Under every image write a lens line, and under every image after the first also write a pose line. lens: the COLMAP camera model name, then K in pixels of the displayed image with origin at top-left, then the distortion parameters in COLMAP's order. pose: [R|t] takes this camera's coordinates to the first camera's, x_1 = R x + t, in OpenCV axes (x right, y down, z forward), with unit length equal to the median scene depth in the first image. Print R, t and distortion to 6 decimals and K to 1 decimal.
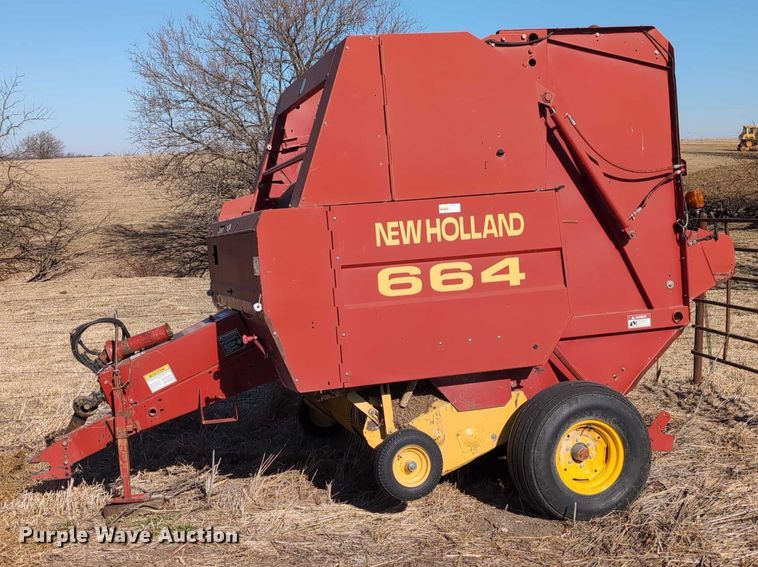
lens RADIAL K [[1130.9, 0, 379.5], [0, 1130.9, 301.0], [0, 0, 1]] dist [0.157415, -1.160340]
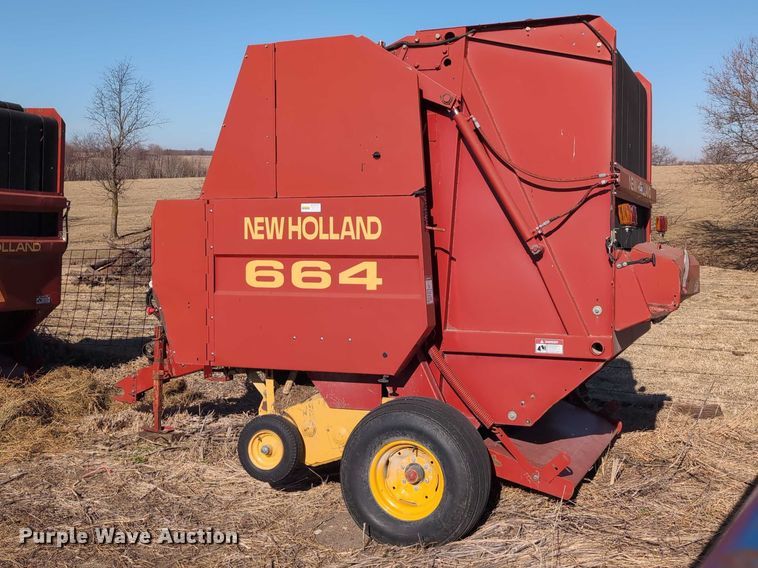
lens RADIAL K [[931.2, 0, 381.8], [0, 931.2, 268.9], [0, 0, 1]] dist [0.055136, -0.033438]
pose [[0.798901, 0.092119, -0.594366, 0.607113], [-0.098157, 0.994922, 0.022264, -0.050980], [0.593399, 0.040554, 0.803886, 0.357133]]
